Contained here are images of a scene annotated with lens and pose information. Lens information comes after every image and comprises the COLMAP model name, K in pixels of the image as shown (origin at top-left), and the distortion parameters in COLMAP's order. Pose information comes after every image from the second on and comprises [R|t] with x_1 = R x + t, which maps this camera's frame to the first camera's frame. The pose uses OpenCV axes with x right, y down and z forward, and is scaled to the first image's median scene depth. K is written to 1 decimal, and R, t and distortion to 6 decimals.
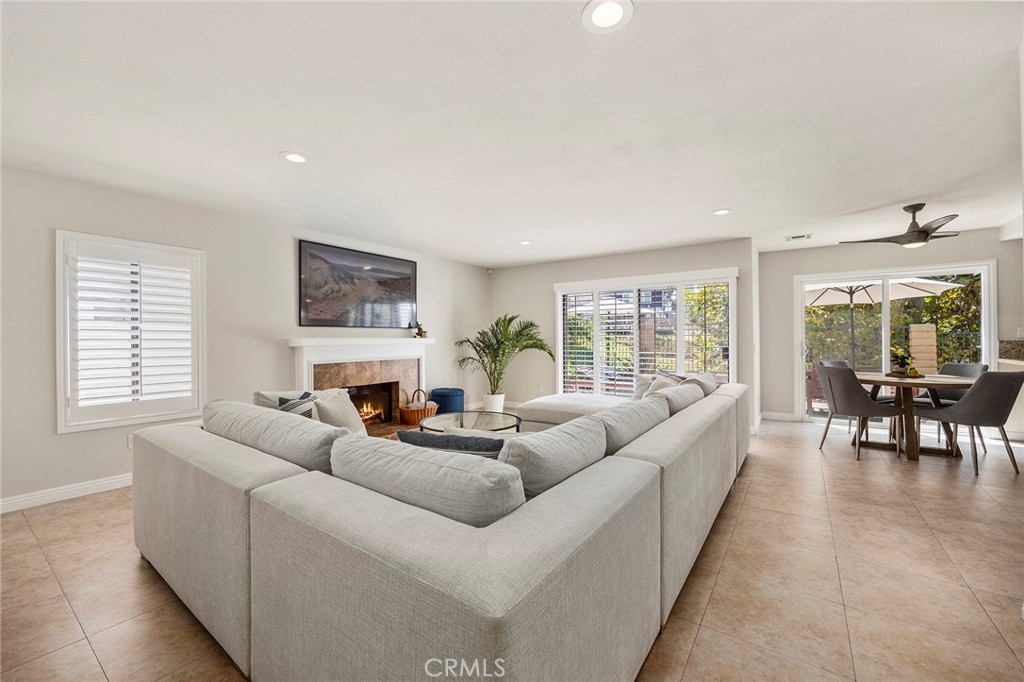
lens RADIAL K [[402.1, 0, 516.2], [0, 402.1, 340.7], [0, 0, 1]] dist [-0.001852, 0.000314]
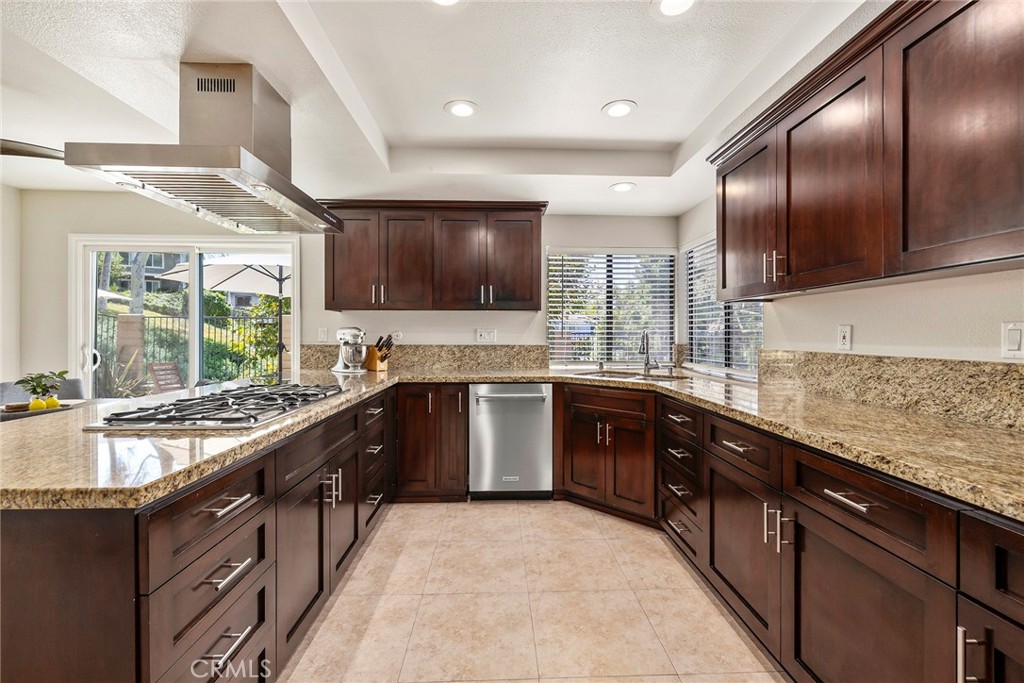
lens RADIAL K [[415.2, 0, 506.3], [0, 415.2, 335.6], [0, 0, 1]] dist [-0.000984, -0.000136]
pose [[0.801616, 0.009270, 0.597768, 1.050505], [-0.005531, 0.999952, -0.008091, -0.013546], [-0.597814, 0.003180, 0.801629, 0.152442]]
